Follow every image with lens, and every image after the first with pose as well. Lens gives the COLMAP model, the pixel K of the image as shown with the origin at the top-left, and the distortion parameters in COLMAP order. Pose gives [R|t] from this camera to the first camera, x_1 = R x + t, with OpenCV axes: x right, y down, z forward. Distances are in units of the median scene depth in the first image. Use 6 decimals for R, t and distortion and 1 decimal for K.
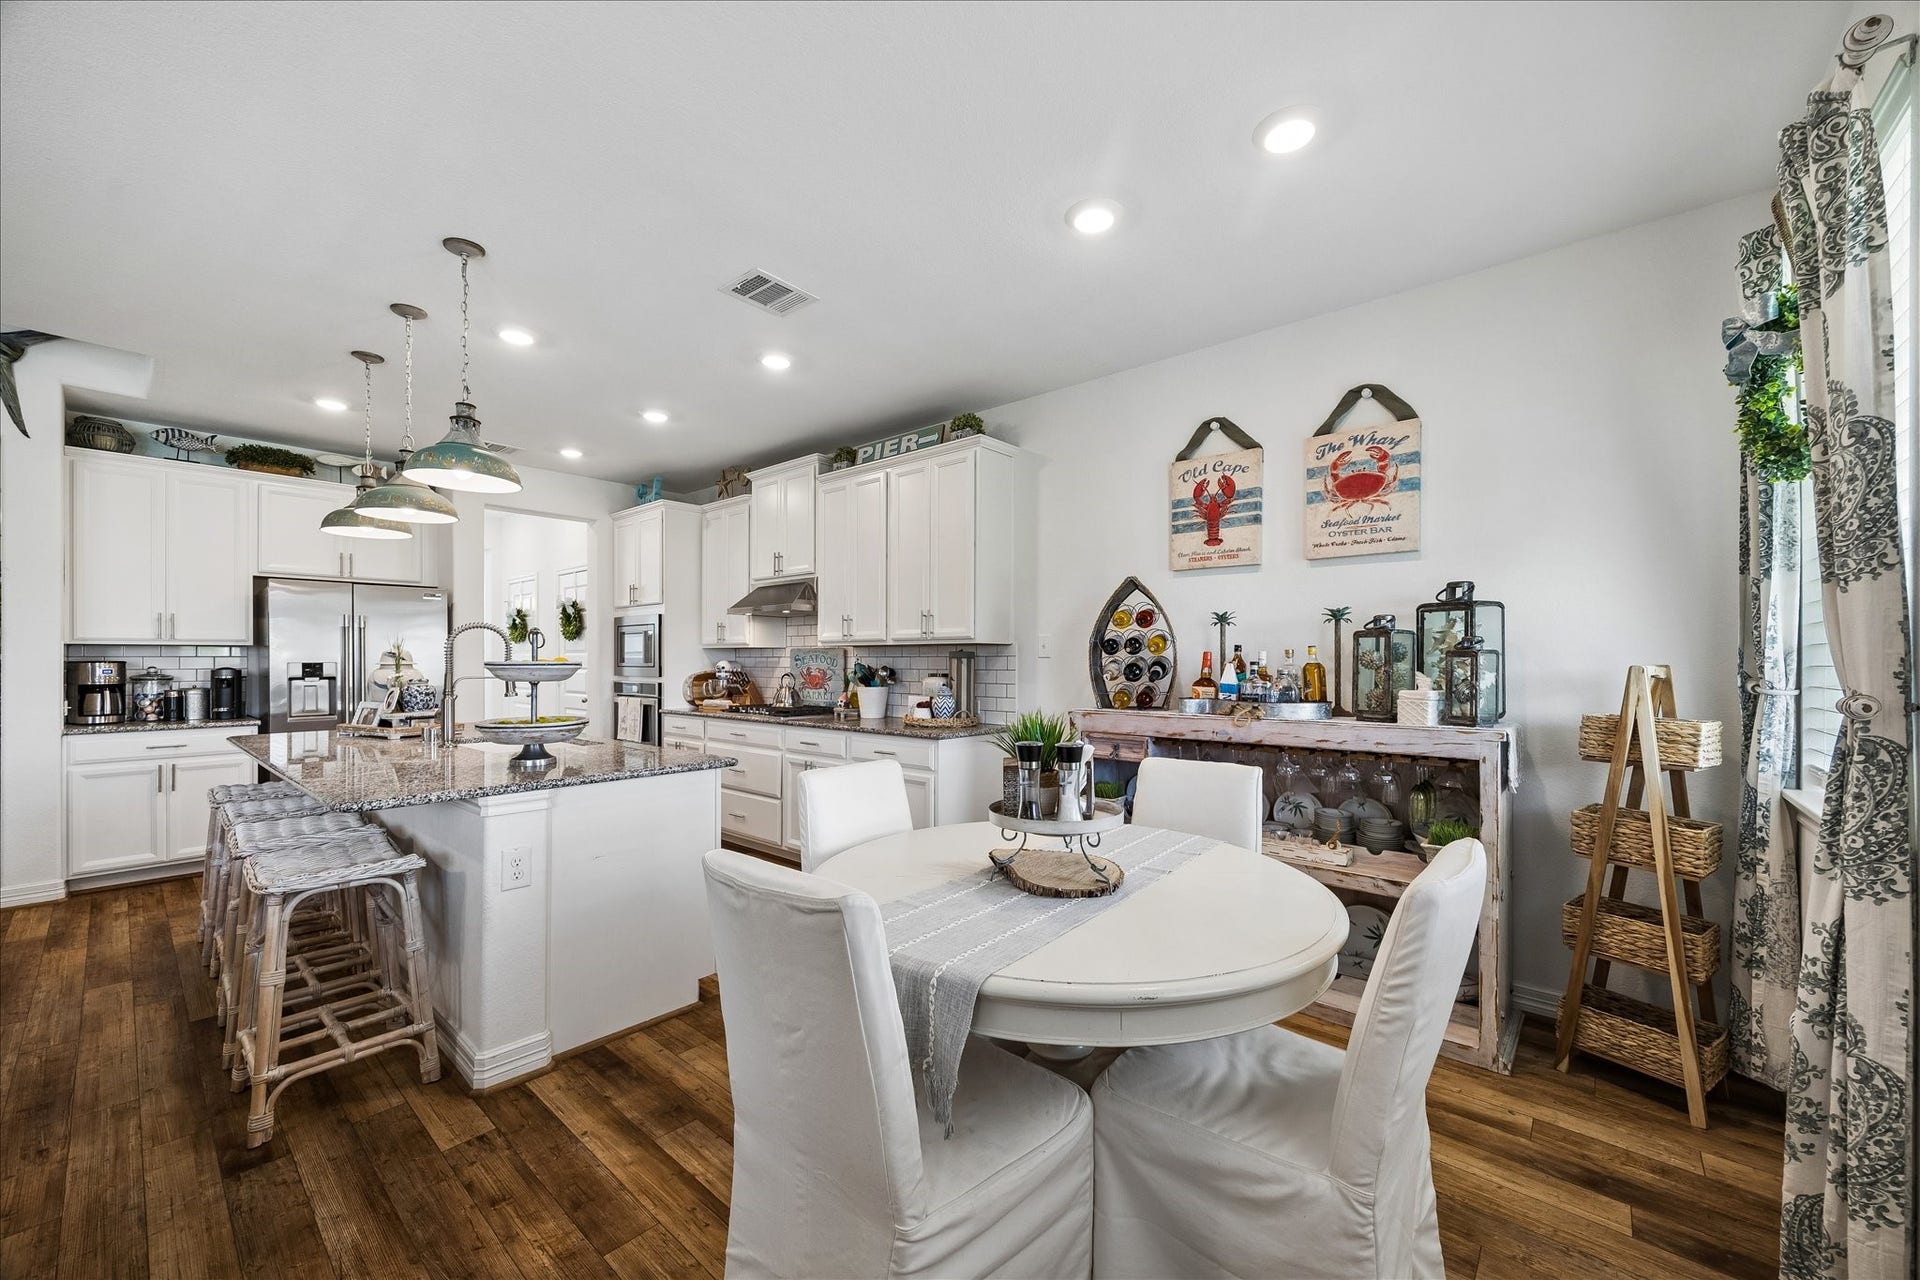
lens RADIAL K [[733.4, 0, 965.1], [0, 733.4, 653.4], [0, 0, 1]] dist [0.010113, 0.000161]
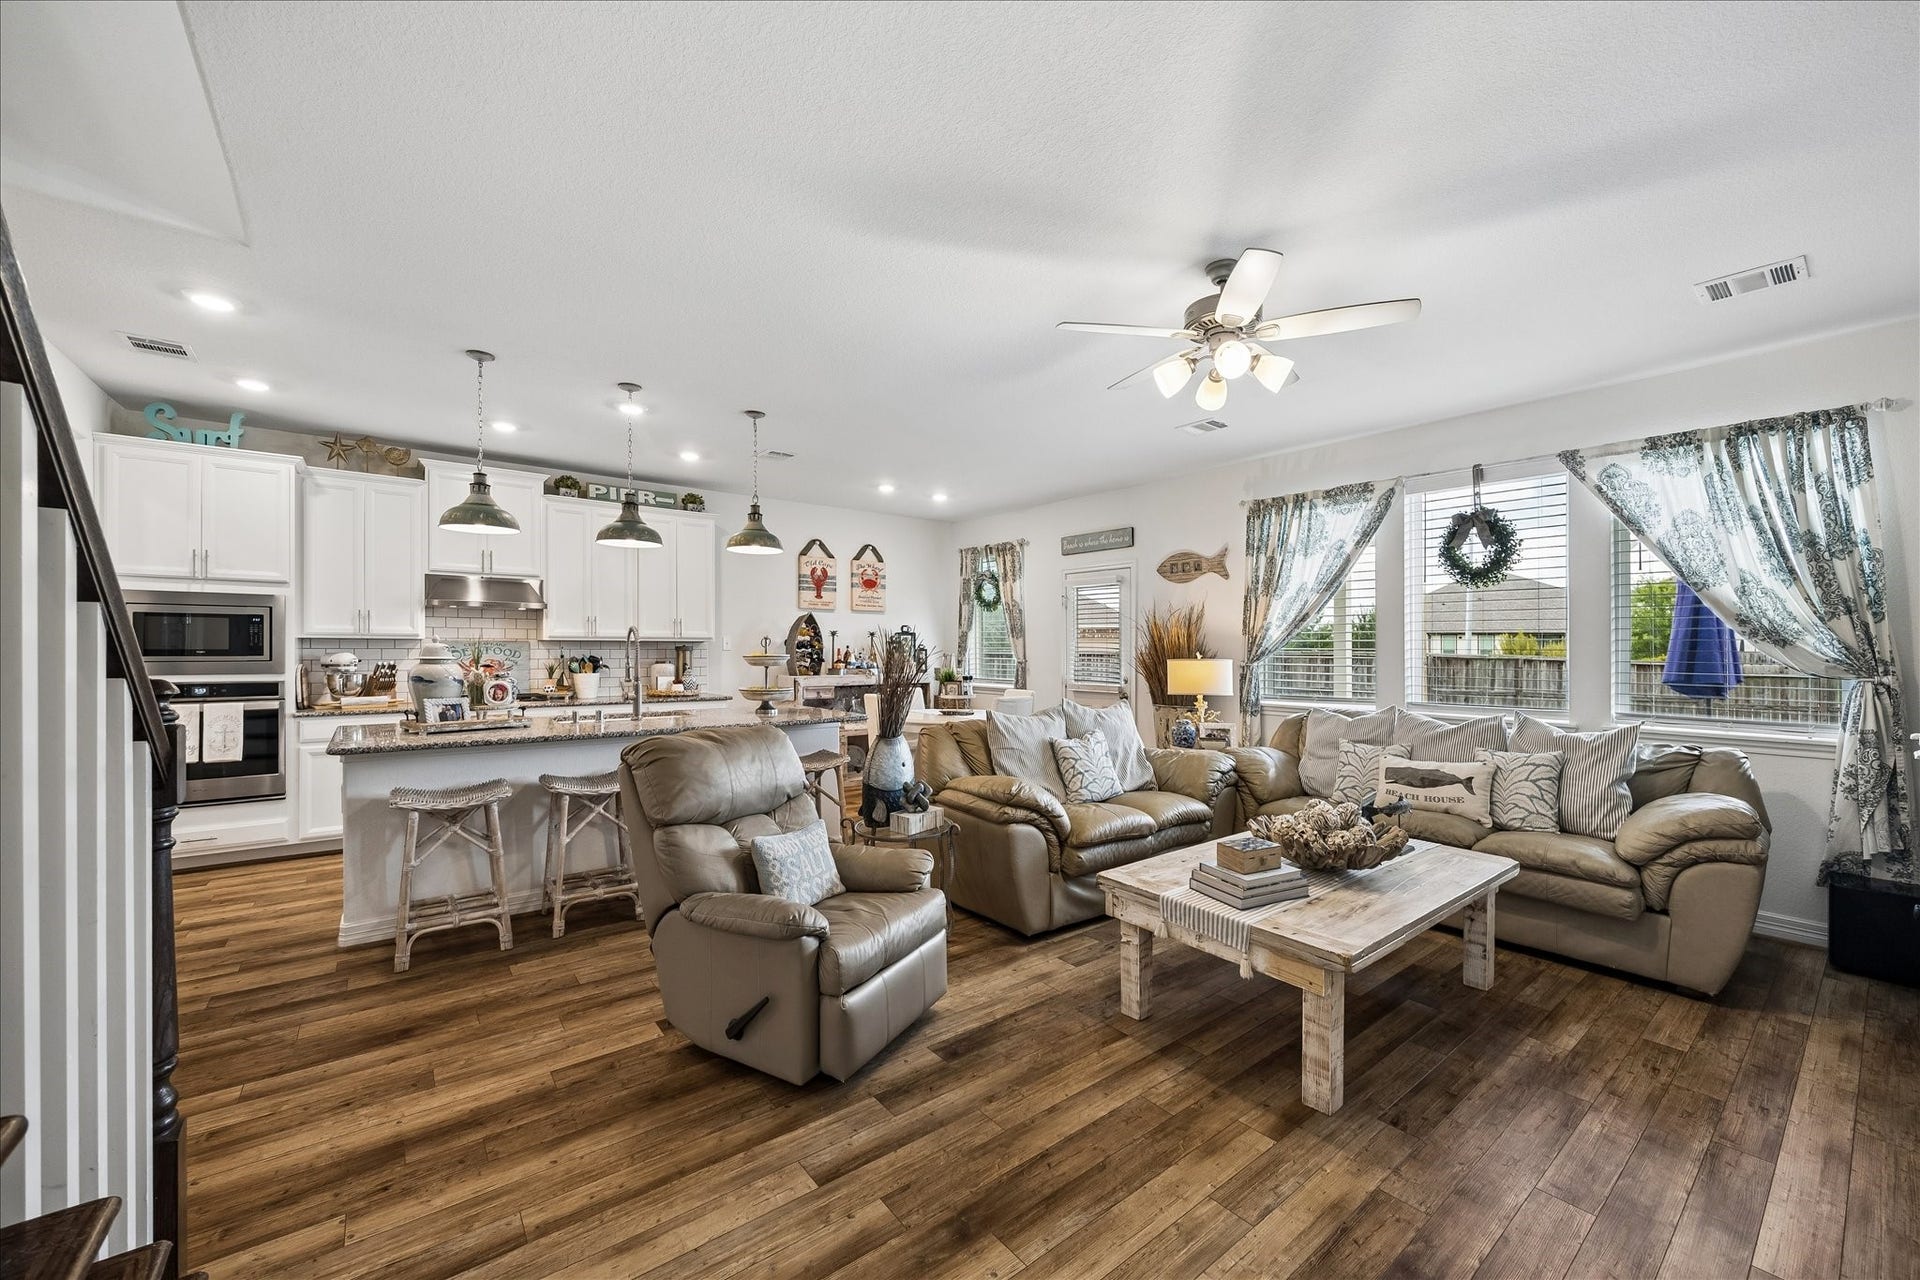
lens RADIAL K [[733.4, 0, 965.1], [0, 733.4, 653.4], [0, 0, 1]] dist [0.010113, 0.000161]
pose [[0.188142, -0.006687, 0.982119, -1.347039], [-0.013757, 0.999861, 0.009443, -0.009129], [-0.982045, -0.015287, 0.188024, 0.129279]]
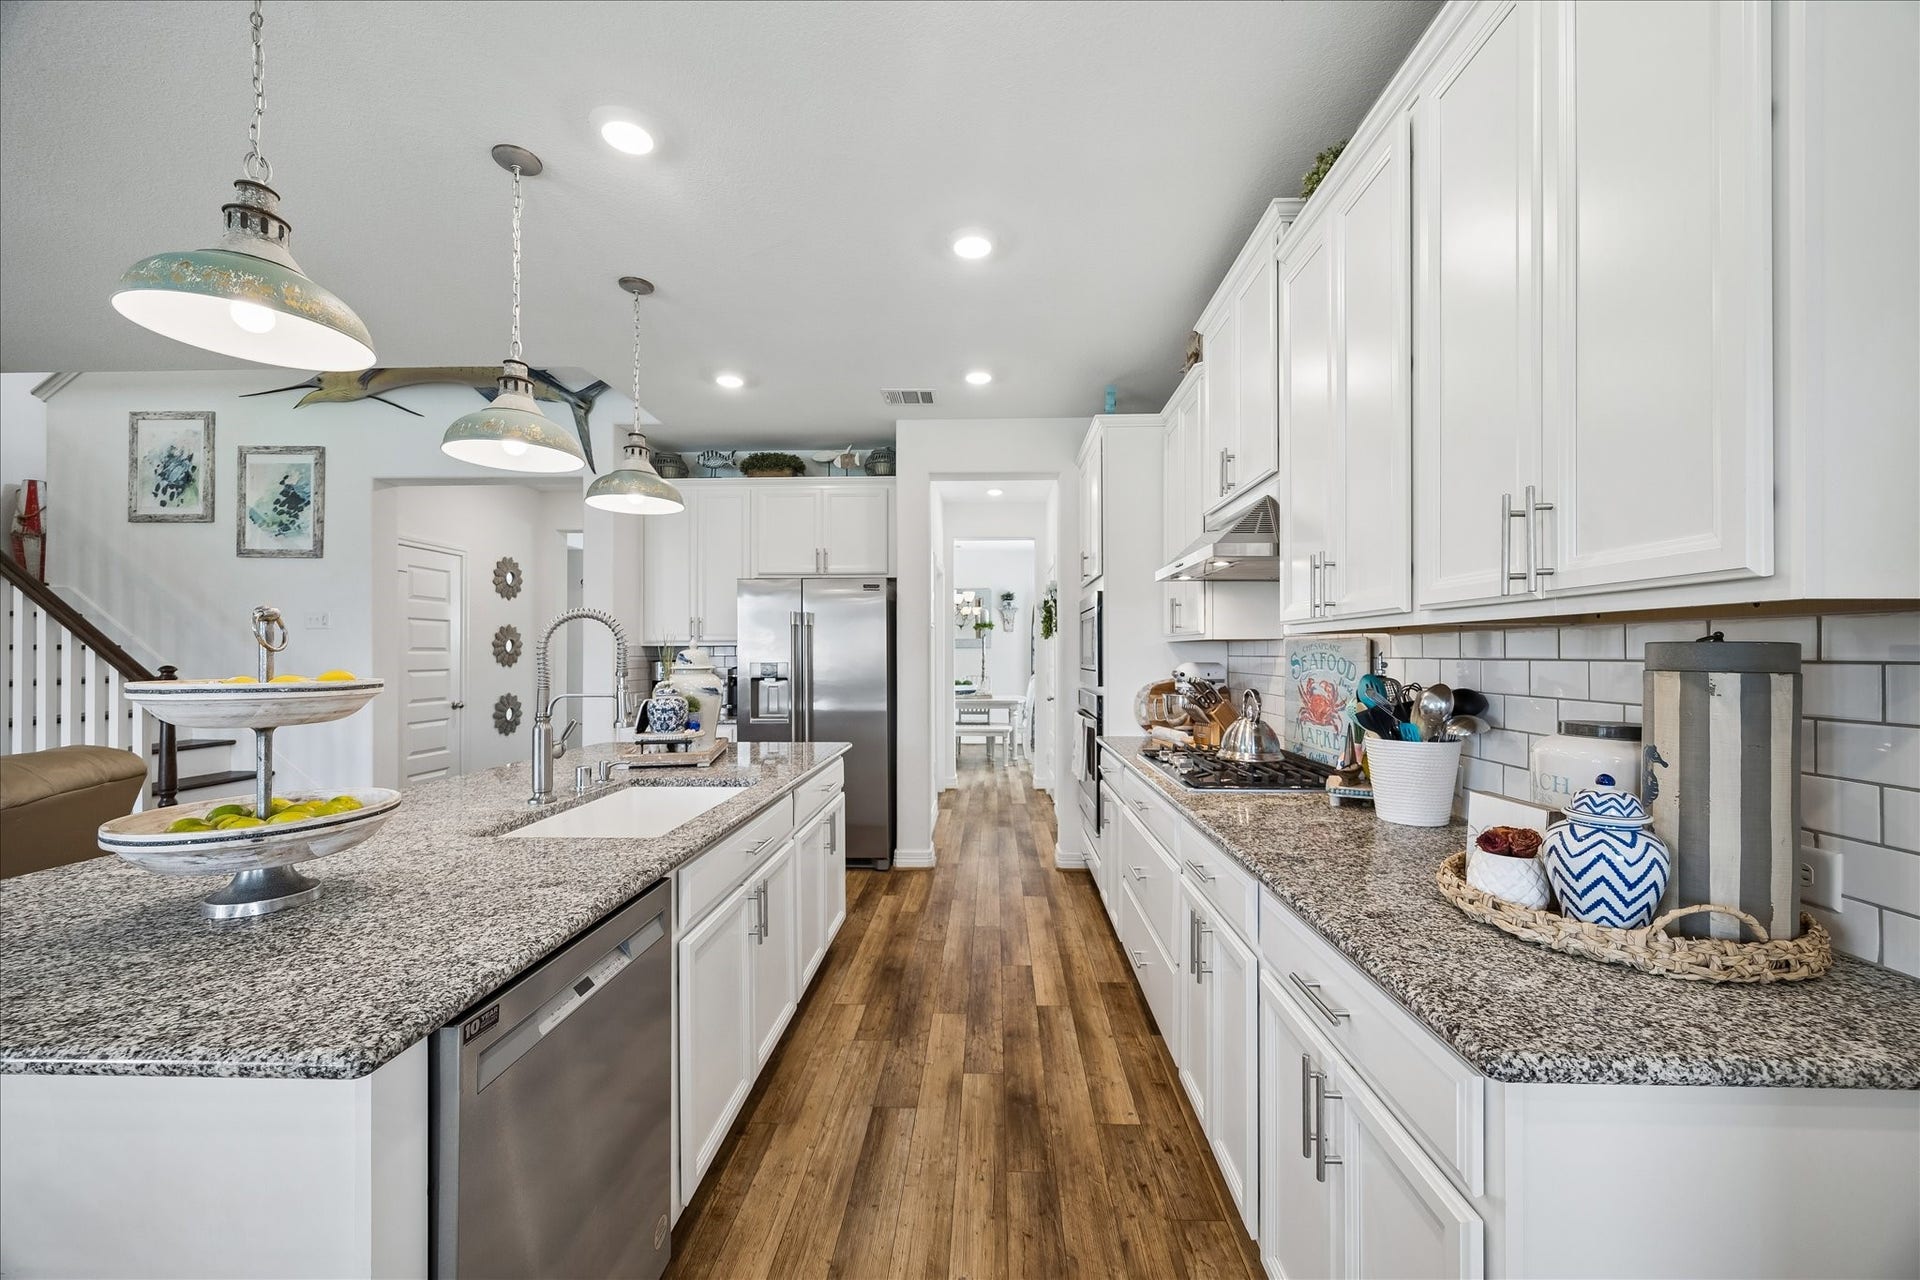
lens RADIAL K [[733.4, 0, 965.1], [0, 733.4, 653.4], [0, 0, 1]] dist [0.010113, 0.000161]
pose [[0.627197, -0.002371, -0.778857, 0.029090], [0.009570, 0.999943, 0.004663, -0.002736], [0.778801, -0.010378, 0.627185, 0.674580]]
